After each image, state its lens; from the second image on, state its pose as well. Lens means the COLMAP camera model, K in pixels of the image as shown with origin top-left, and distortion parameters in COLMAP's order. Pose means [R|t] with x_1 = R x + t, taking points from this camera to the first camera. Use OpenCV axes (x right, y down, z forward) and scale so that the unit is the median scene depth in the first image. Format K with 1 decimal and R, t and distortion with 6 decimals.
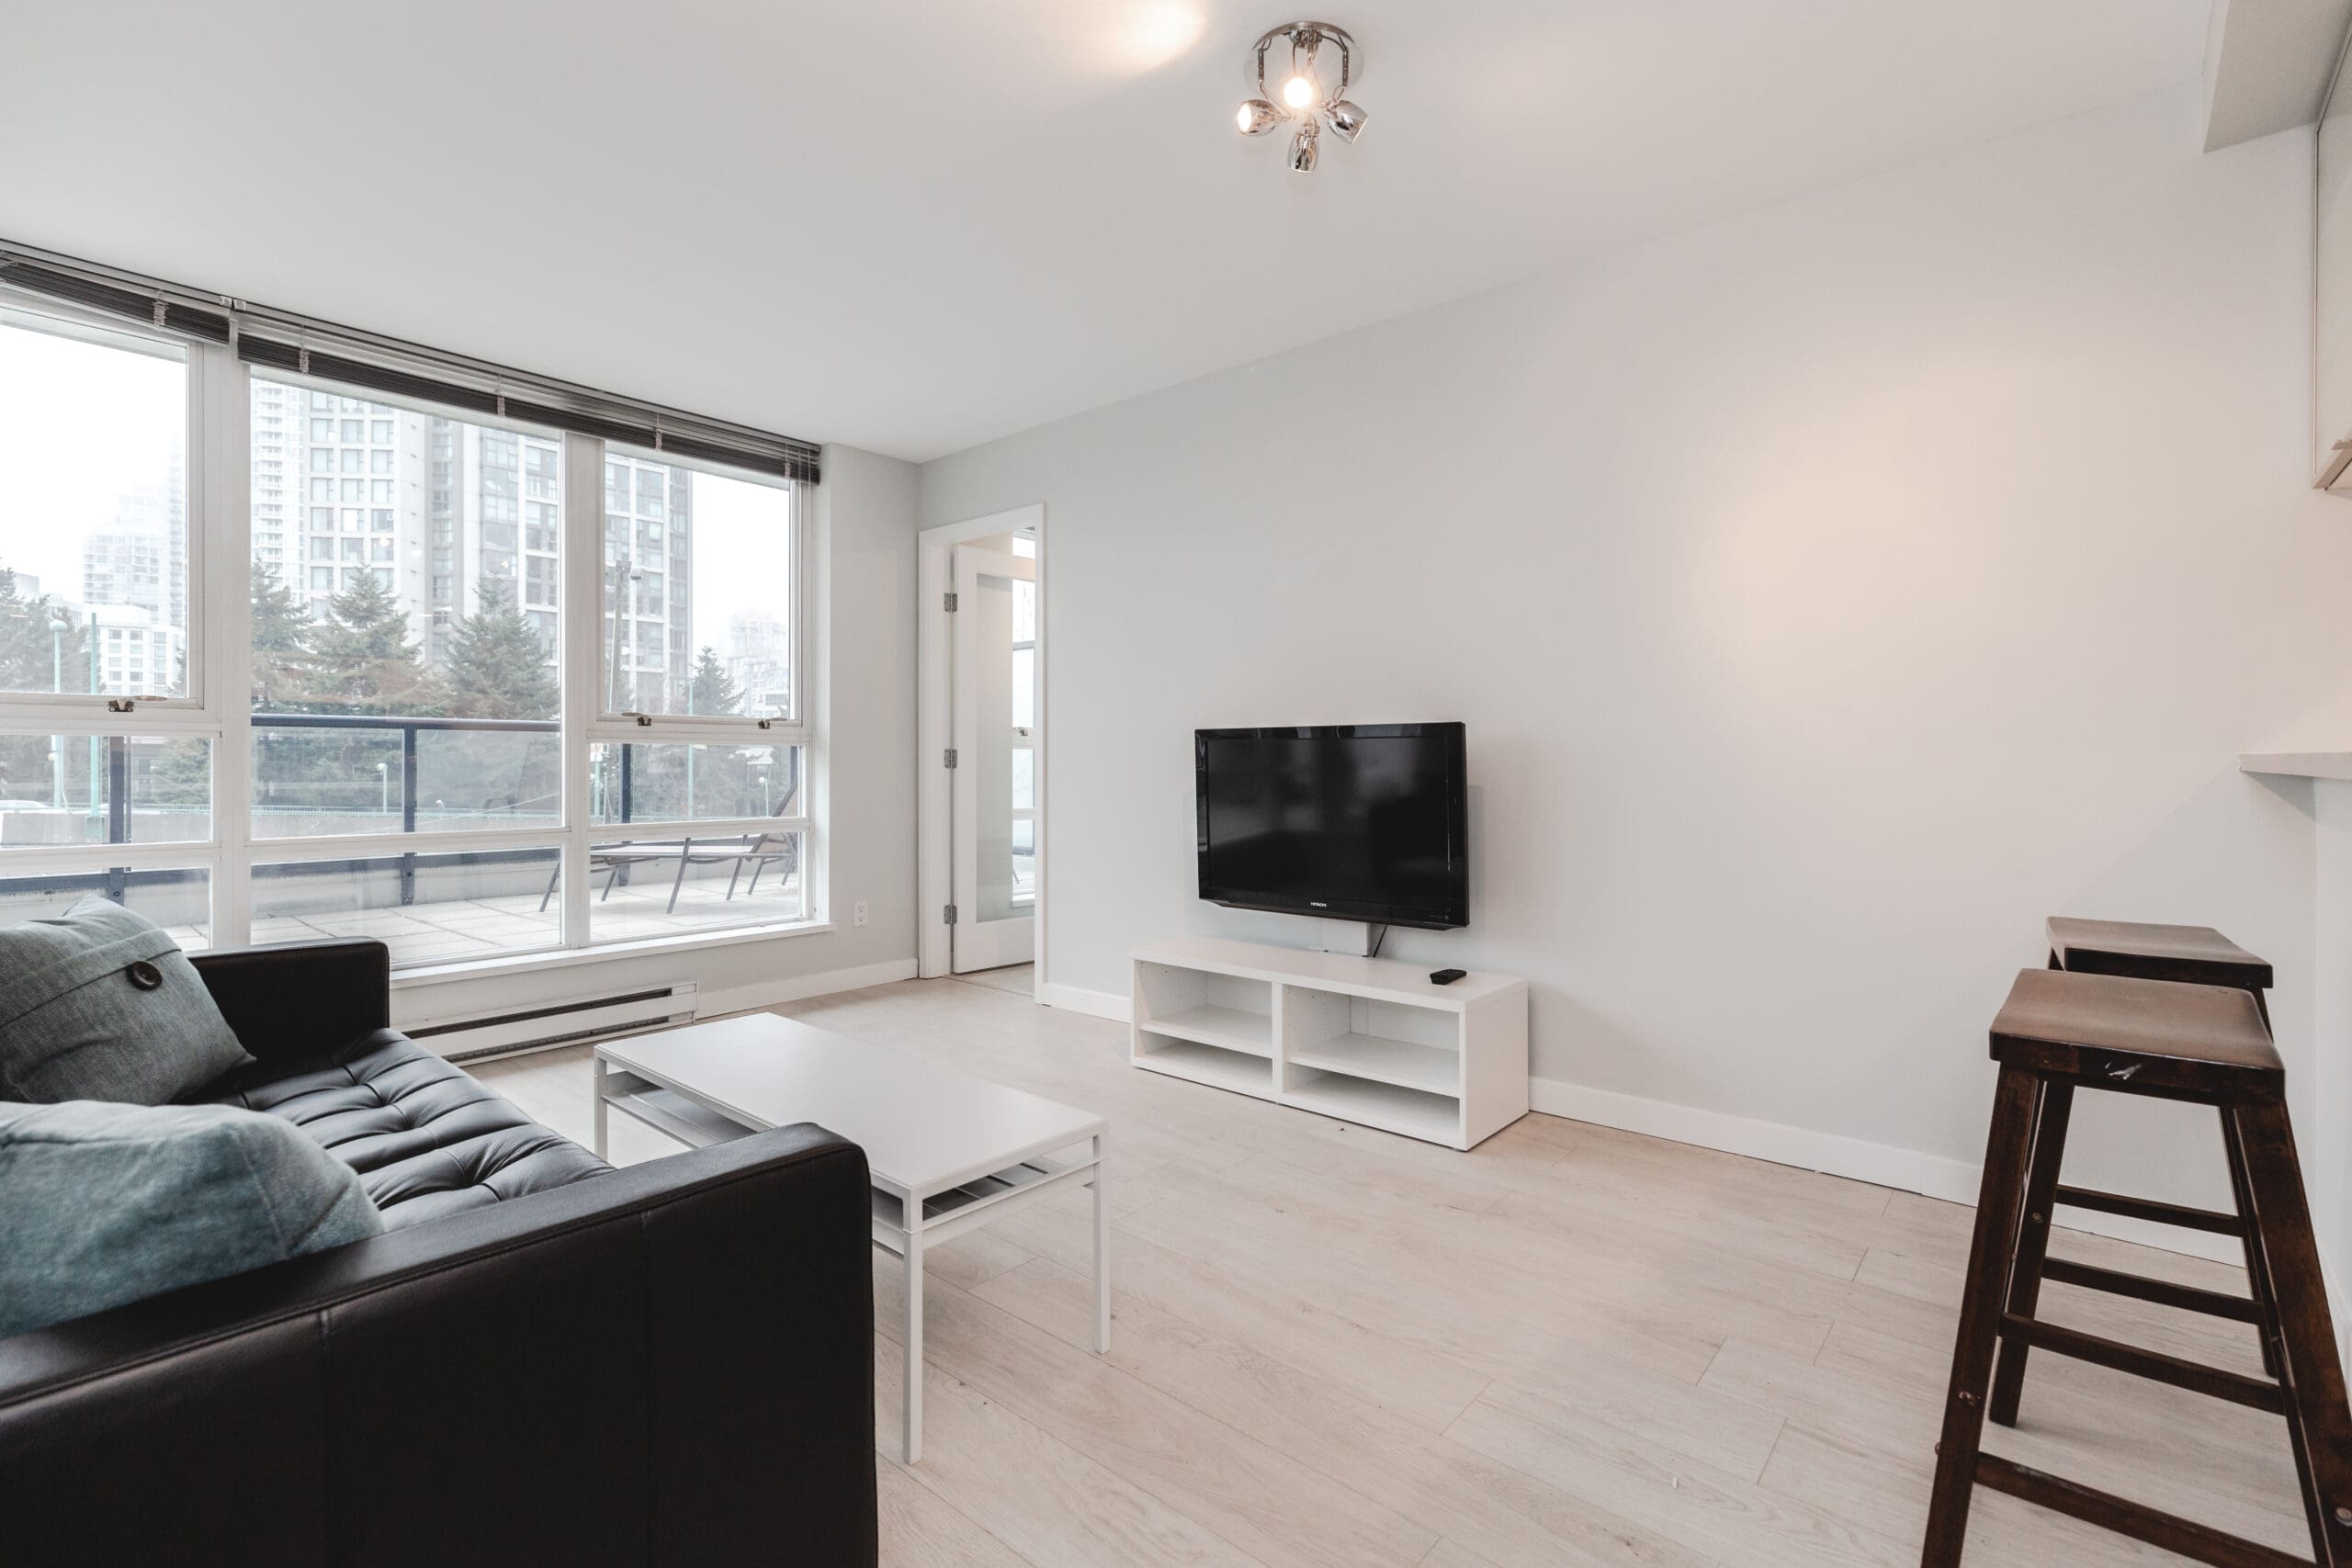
lens RADIAL K [[1071.5, 0, 1181.2], [0, 1071.5, 767.2], [0, 0, 1]] dist [0.000008, -0.000008]
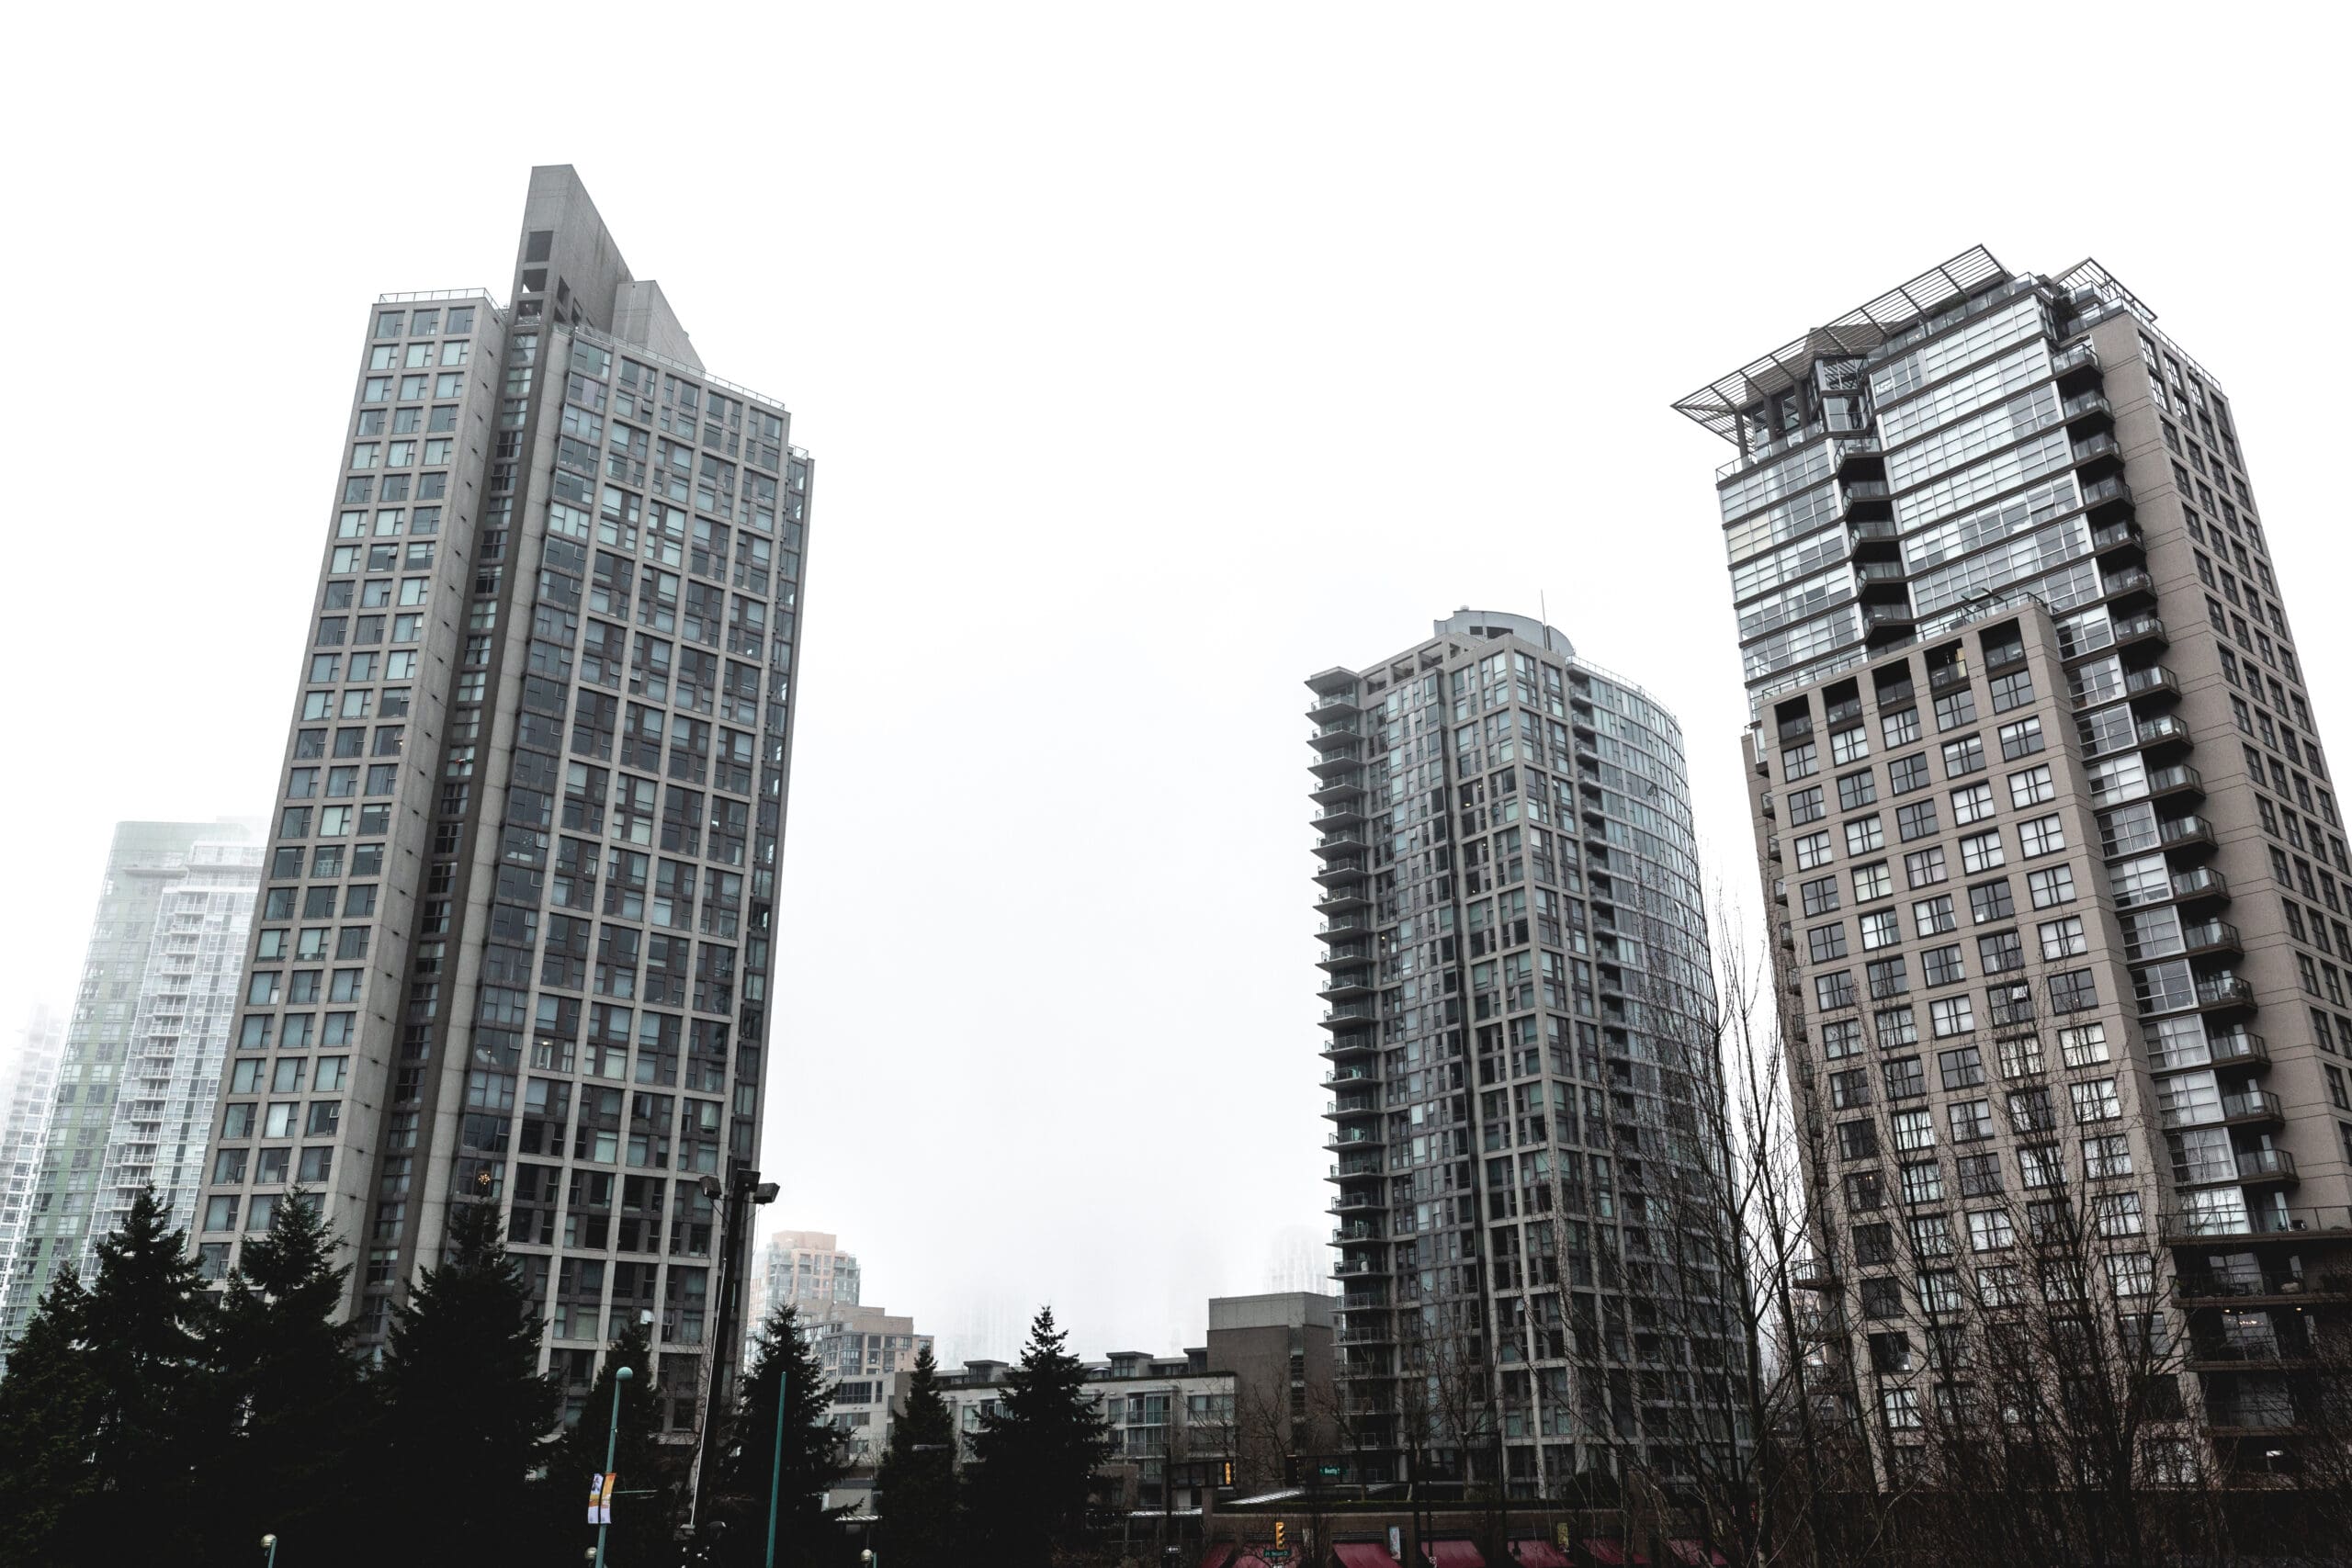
lens RADIAL K [[1779.1, 0, 1159.5], [0, 1779.1, 768.7], [0, 0, 1]] dist [0.002428, -0.004203]
pose [[0.984403, -0.076276, -0.158533, -0.119476], [0.010122, 0.924187, -0.381807, -0.020022], [0.175637, 0.374247, 0.910544, 0.062588]]
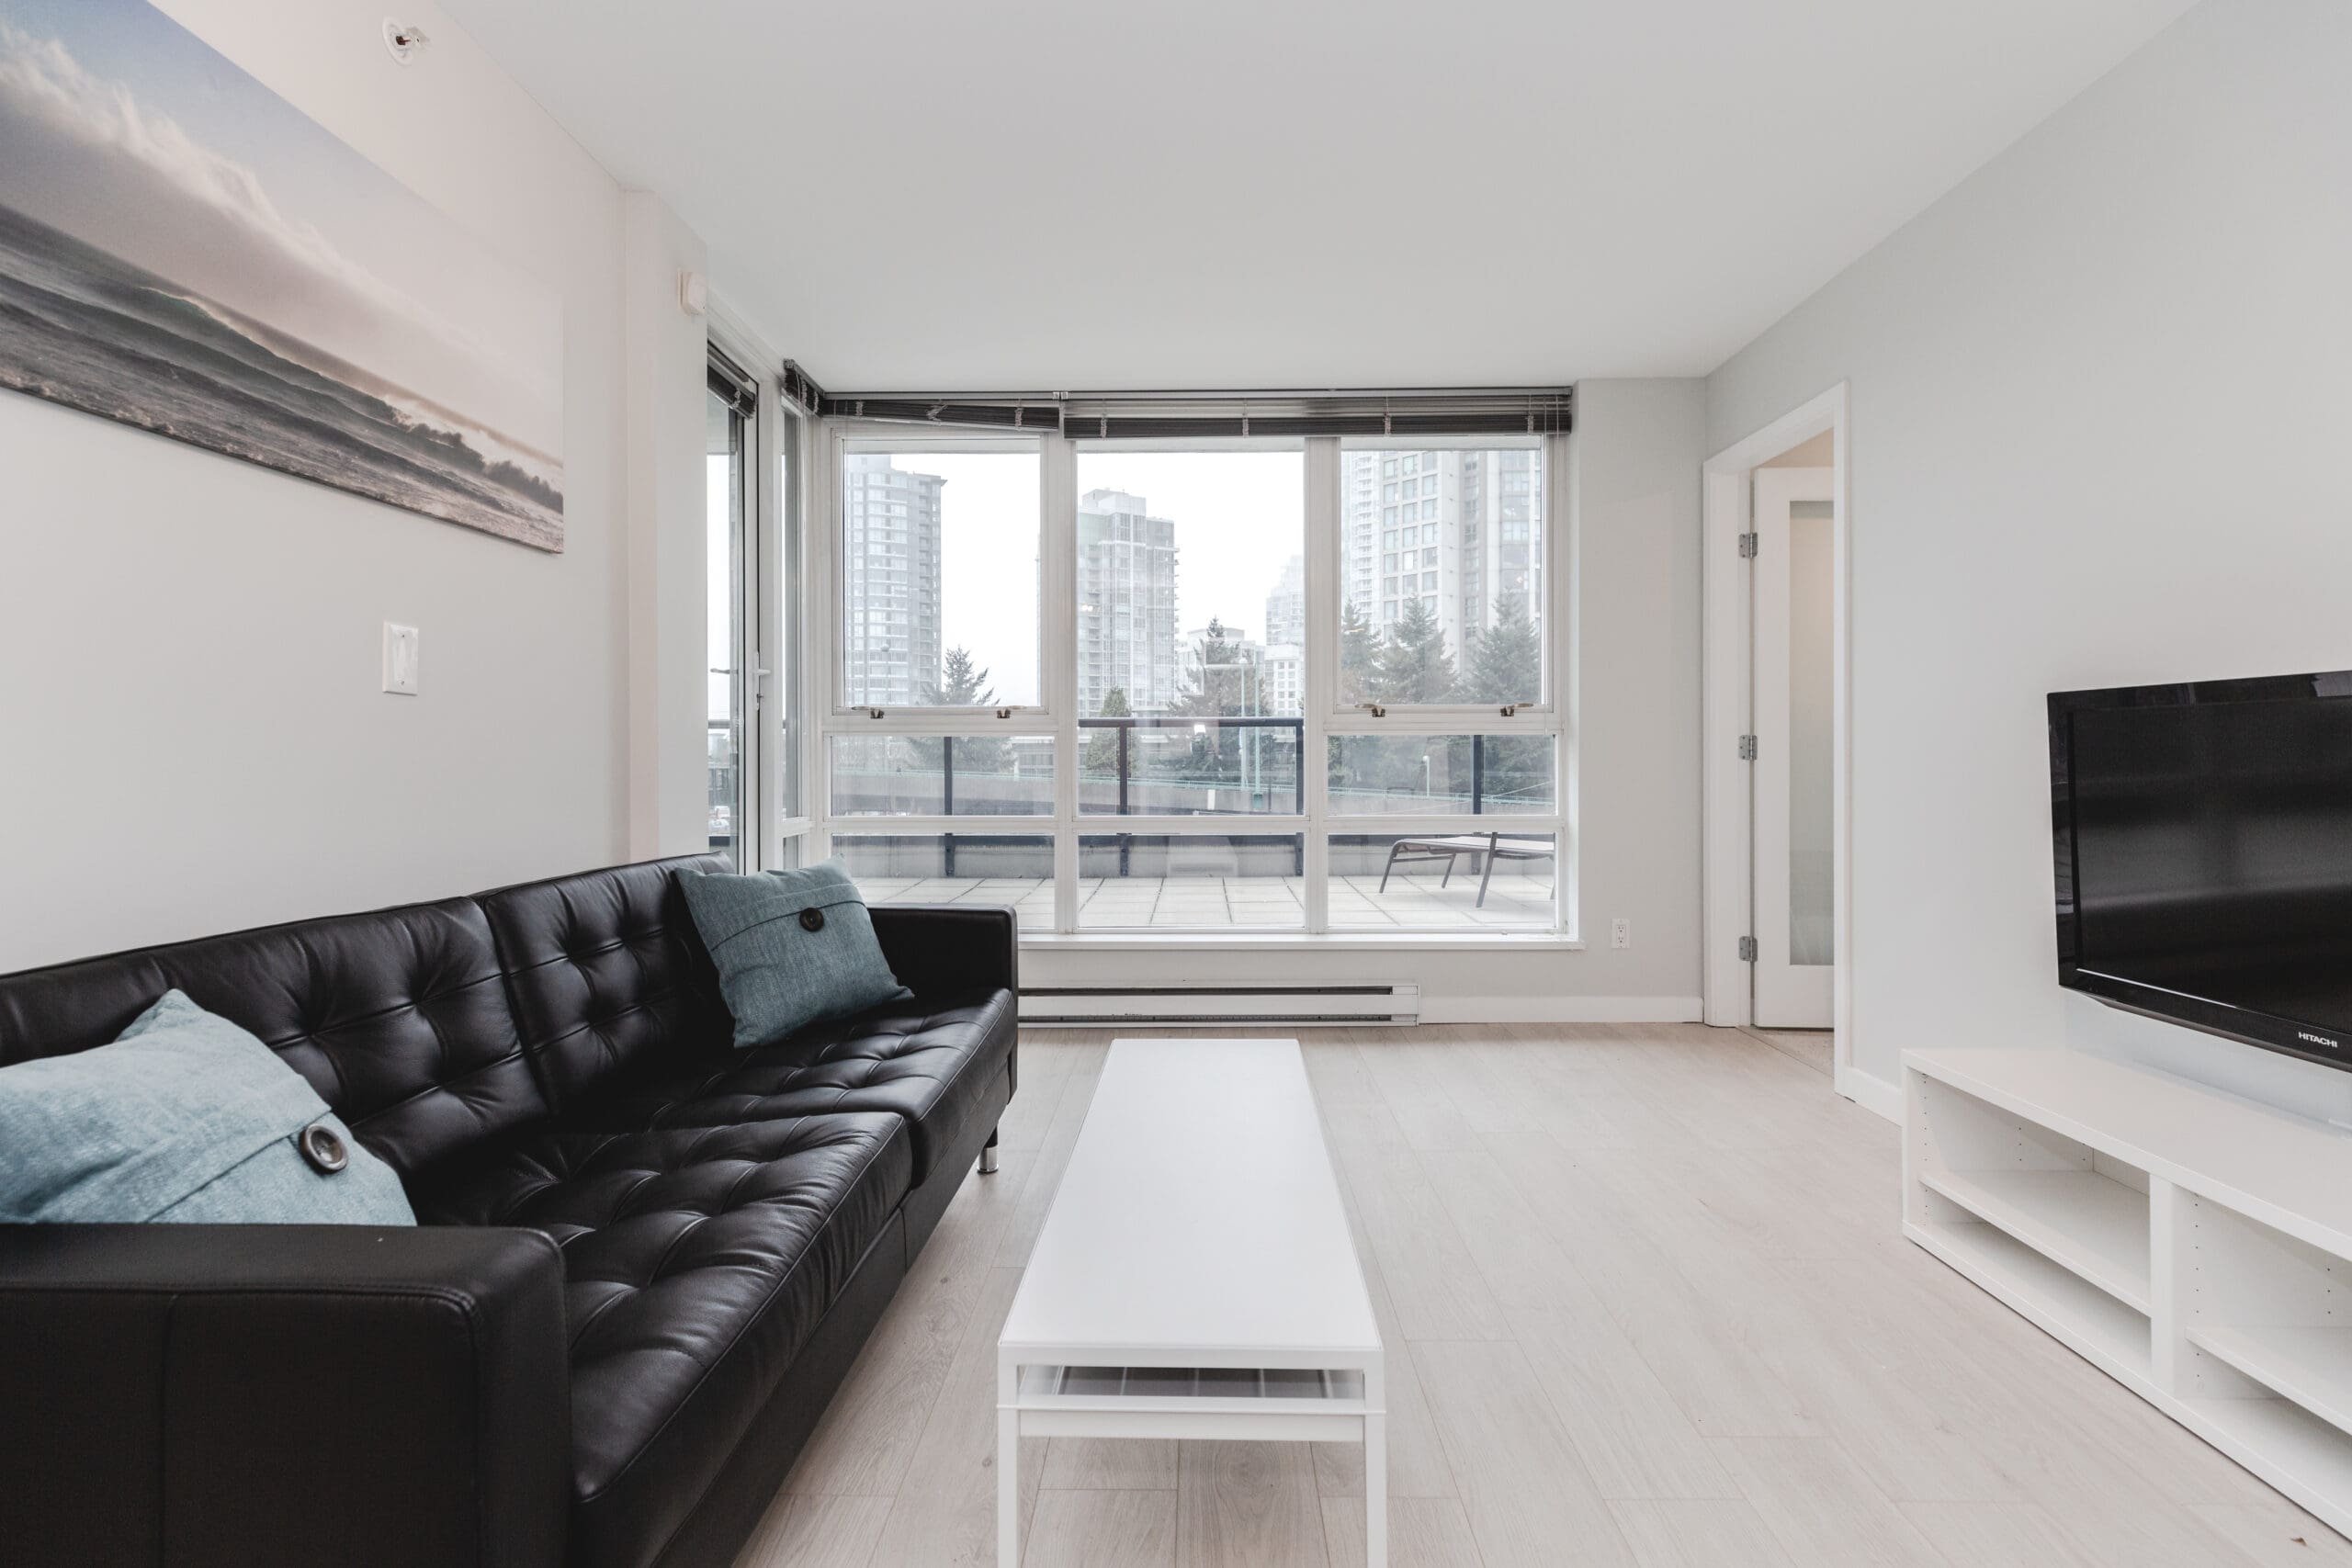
lens RADIAL K [[1057.3, 0, 1179.0], [0, 1057.3, 761.5], [0, 0, 1]] dist [0.000767, -0.000180]
pose [[0.634758, 0.001418, -0.772710, 0.012298], [0.000662, 0.999997, 0.002379, 0.000004], [0.772711, -0.002022, 0.634755, 0.021314]]
